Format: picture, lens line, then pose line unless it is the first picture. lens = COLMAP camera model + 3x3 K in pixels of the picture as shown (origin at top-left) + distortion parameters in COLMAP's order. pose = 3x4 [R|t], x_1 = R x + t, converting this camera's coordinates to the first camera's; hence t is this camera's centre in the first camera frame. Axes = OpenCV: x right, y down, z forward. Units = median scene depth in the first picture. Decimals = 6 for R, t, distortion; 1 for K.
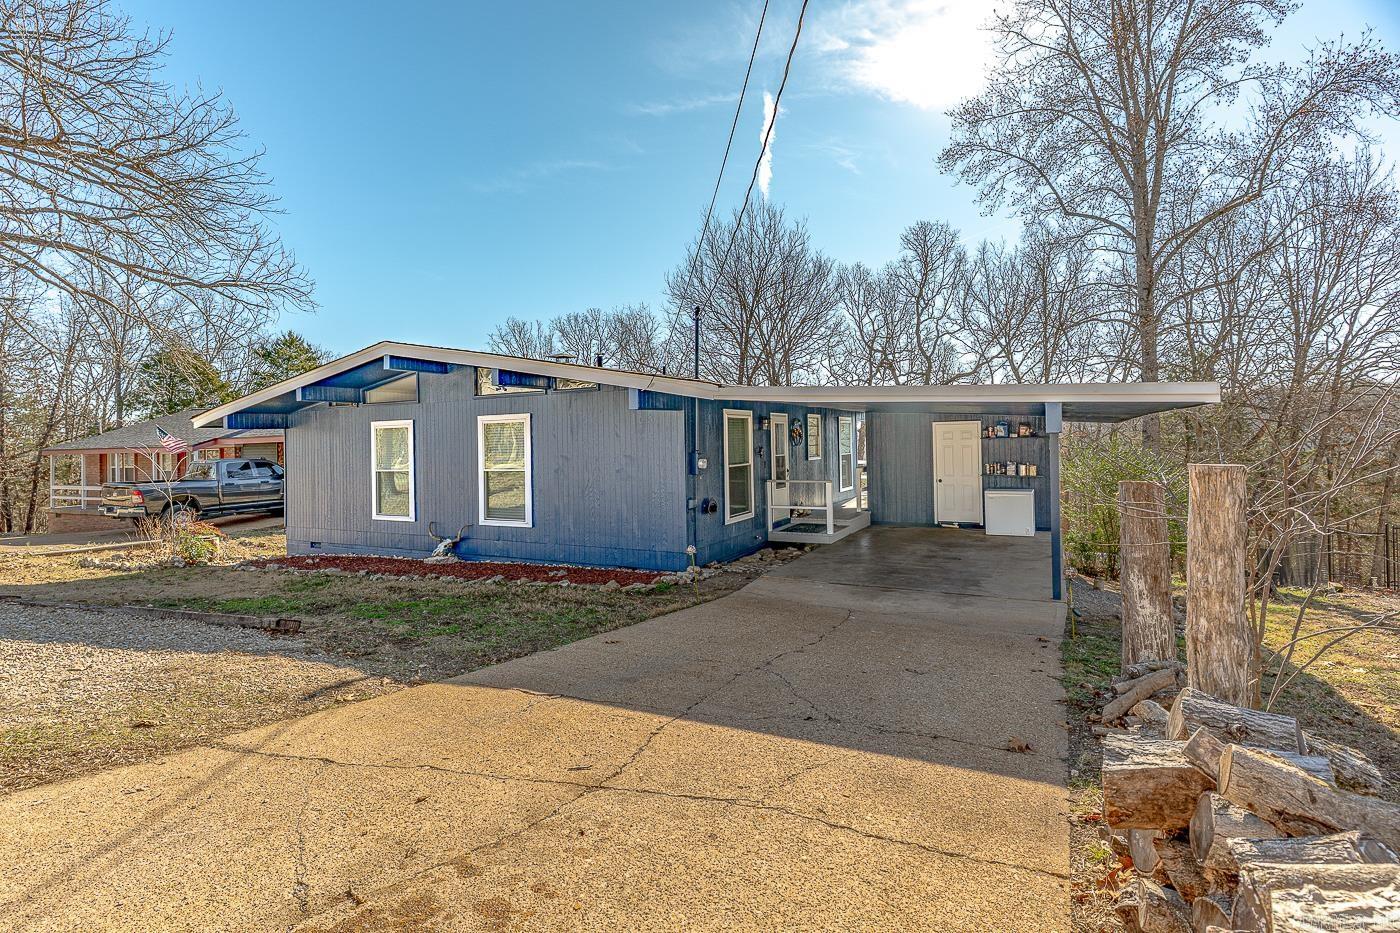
lens RADIAL K [[680.3, 0, 682.1], [0, 680.3, 445.5], [0, 0, 1]] dist [0.000120, 0.000489]
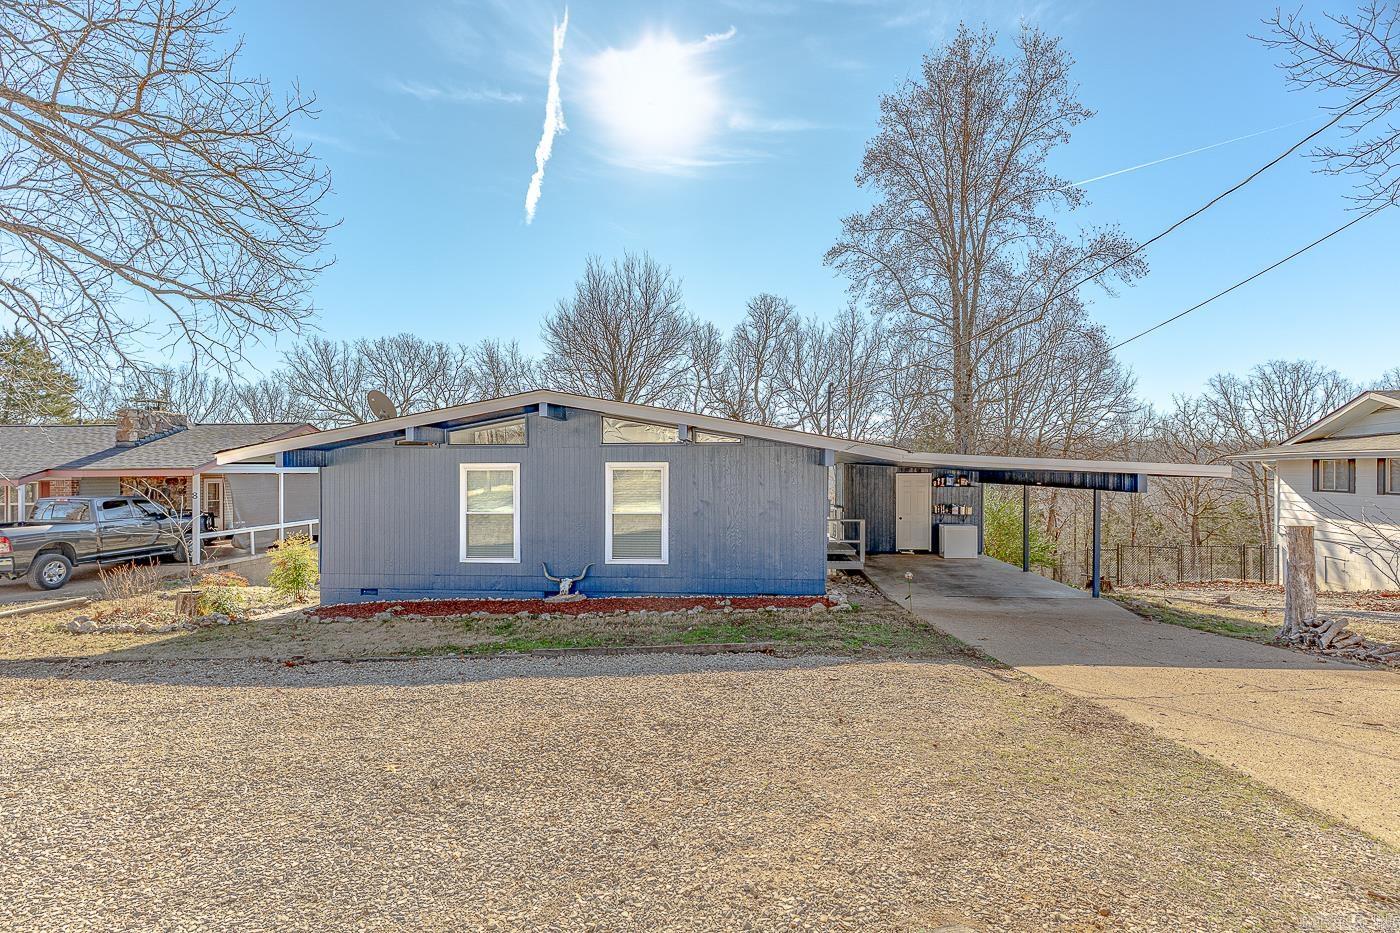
lens RADIAL K [[680.3, 0, 682.1], [0, 680.3, 479.1], [0, 0, 1]] dist [0.000120, 0.000489]
pose [[0.916443, 0.014626, 0.399897, -0.565825], [-0.015258, 0.999882, -0.001604, -0.015855], [-0.399873, -0.004632, 0.916559, -0.032156]]
